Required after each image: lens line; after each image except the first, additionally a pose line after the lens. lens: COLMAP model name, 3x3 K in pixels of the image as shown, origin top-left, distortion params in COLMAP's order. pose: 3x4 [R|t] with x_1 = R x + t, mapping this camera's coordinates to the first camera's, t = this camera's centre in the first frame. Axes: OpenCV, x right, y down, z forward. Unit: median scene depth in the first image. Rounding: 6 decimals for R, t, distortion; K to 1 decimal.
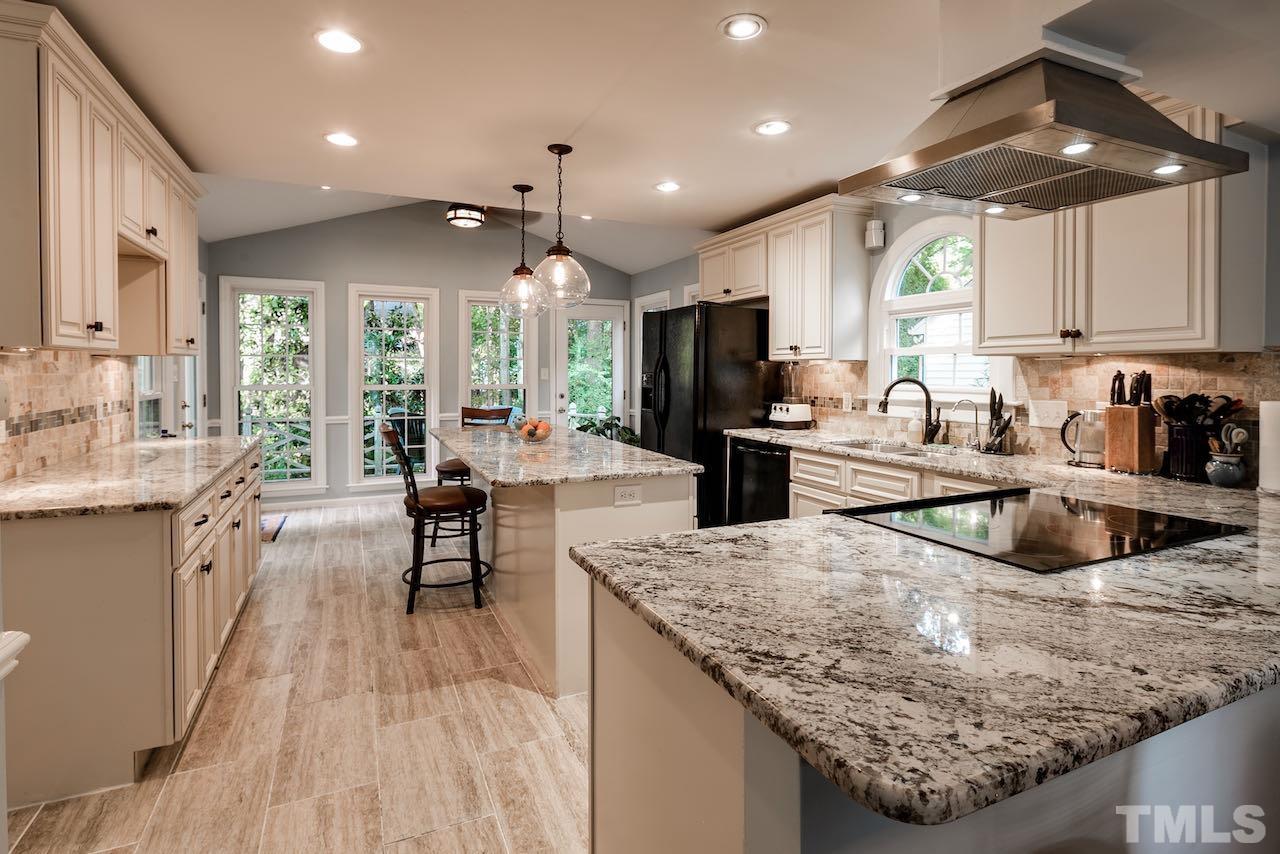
lens RADIAL K [[639.6, 0, 638.5], [0, 639.6, 378.5], [0, 0, 1]] dist [0.001755, 0.000413]
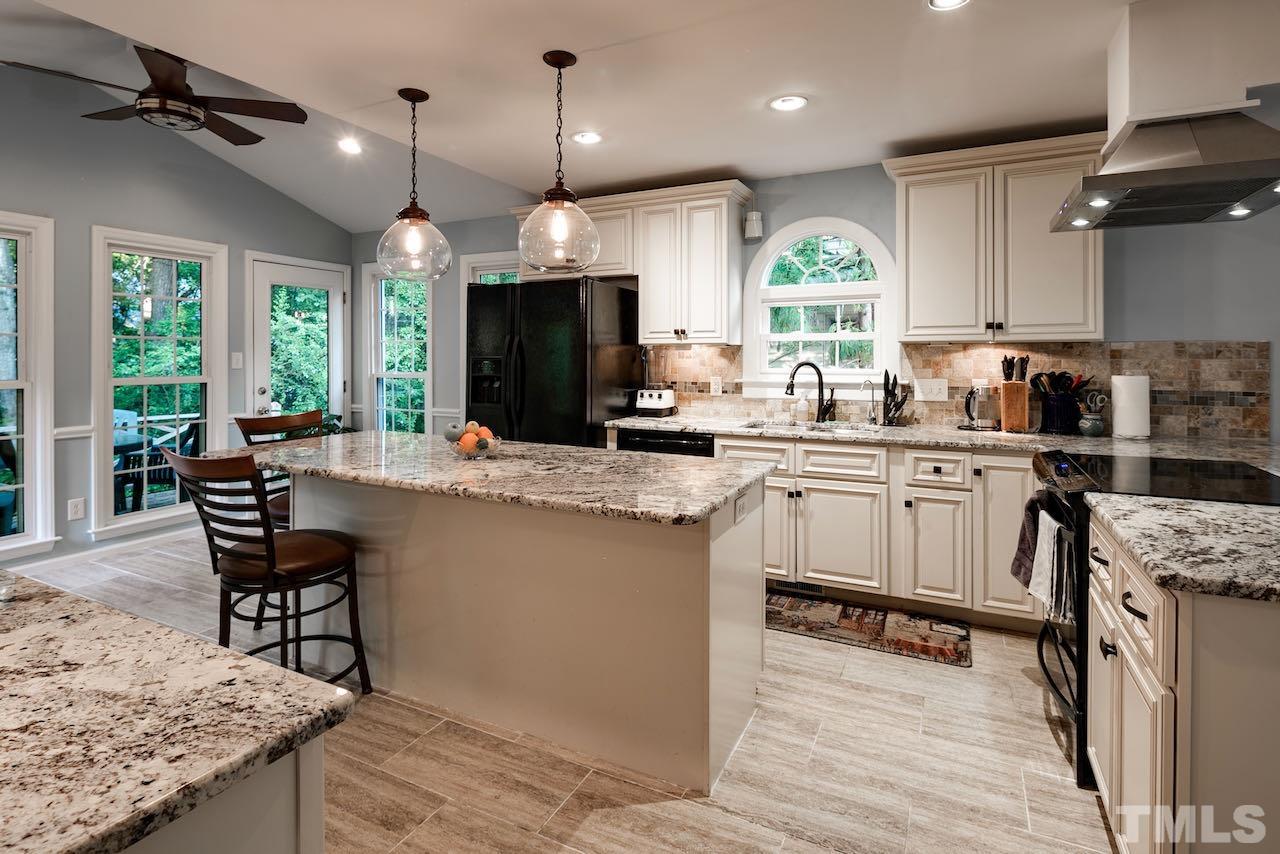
lens RADIAL K [[639.6, 0, 658.5], [0, 639.6, 355.8], [0, 0, 1]] dist [0.001755, 0.000413]
pose [[0.771319, -0.004543, 0.636432, -0.438959], [0.010305, 0.999933, -0.005351, -0.007477], [-0.636365, 0.010686, 0.771314, 0.306944]]
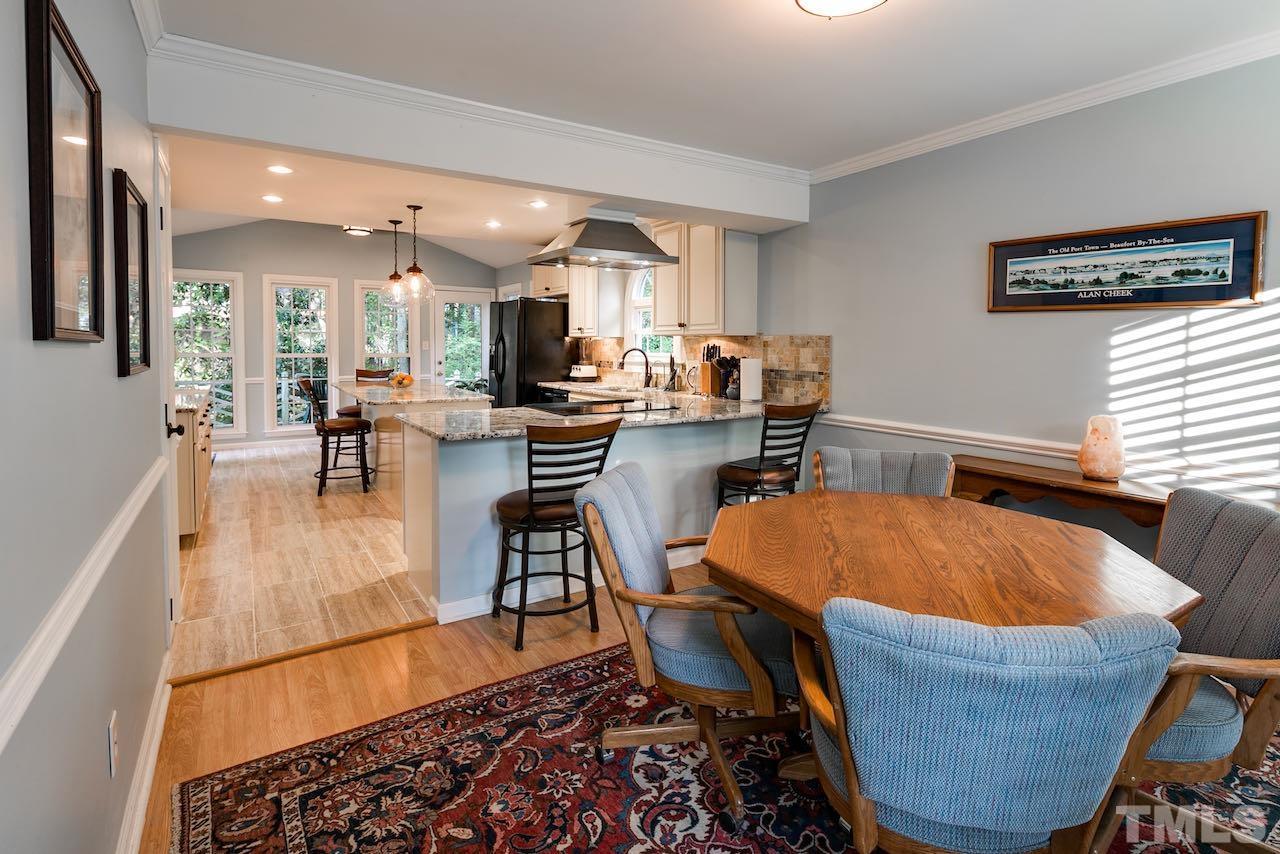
lens RADIAL K [[639.6, 0, 646.7], [0, 639.6, 370.6], [0, 0, 1]] dist [0.001755, 0.000413]
pose [[0.989527, -0.001133, 0.144343, 0.198615], [-0.003137, 0.999564, 0.029353, 0.007962], [-0.144313, -0.029499, 0.989092, -0.623148]]
